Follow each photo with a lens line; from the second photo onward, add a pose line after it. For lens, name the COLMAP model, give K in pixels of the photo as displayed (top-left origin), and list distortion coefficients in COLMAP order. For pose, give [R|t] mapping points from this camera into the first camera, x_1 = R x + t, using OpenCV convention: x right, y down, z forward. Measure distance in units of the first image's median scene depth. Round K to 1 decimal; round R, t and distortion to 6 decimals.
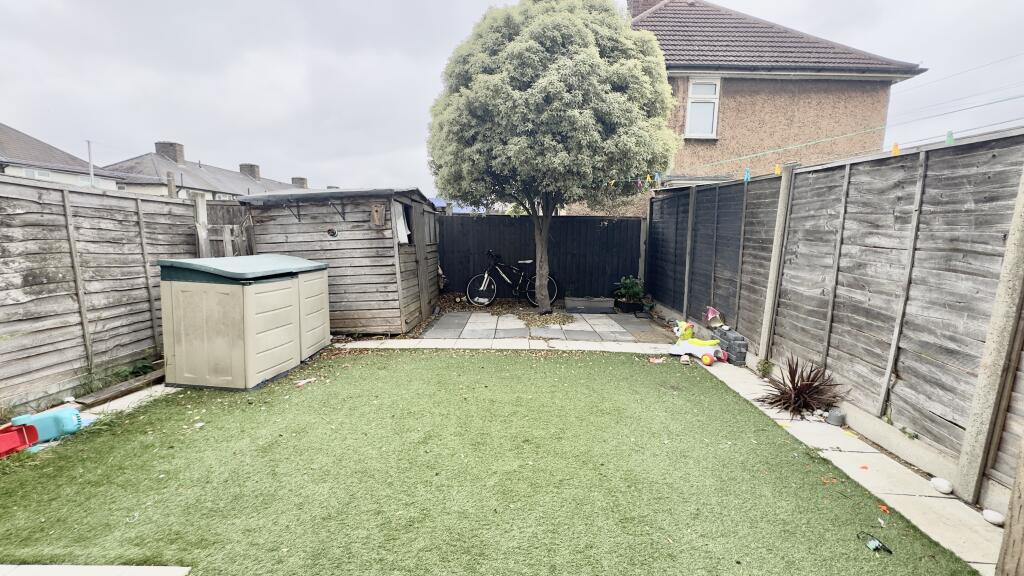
lens RADIAL K [[409.8, 0, 510.6], [0, 409.8, 290.9], [0, 0, 1]] dist [0.001888, -0.000317]
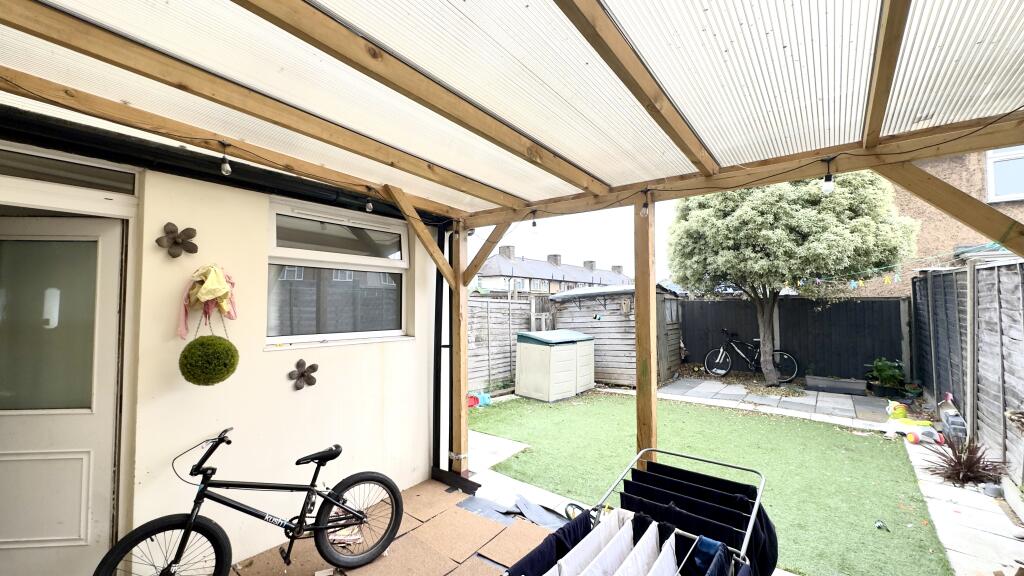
lens RADIAL K [[409.8, 0, 510.6], [0, 409.8, 290.9], [0, 0, 1]] dist [0.001888, -0.000317]
pose [[0.790282, -0.034933, -0.611747, 0.296866], [-0.072015, 0.986159, -0.149346, 0.022592], [0.608497, 0.162081, 0.776828, -0.500540]]
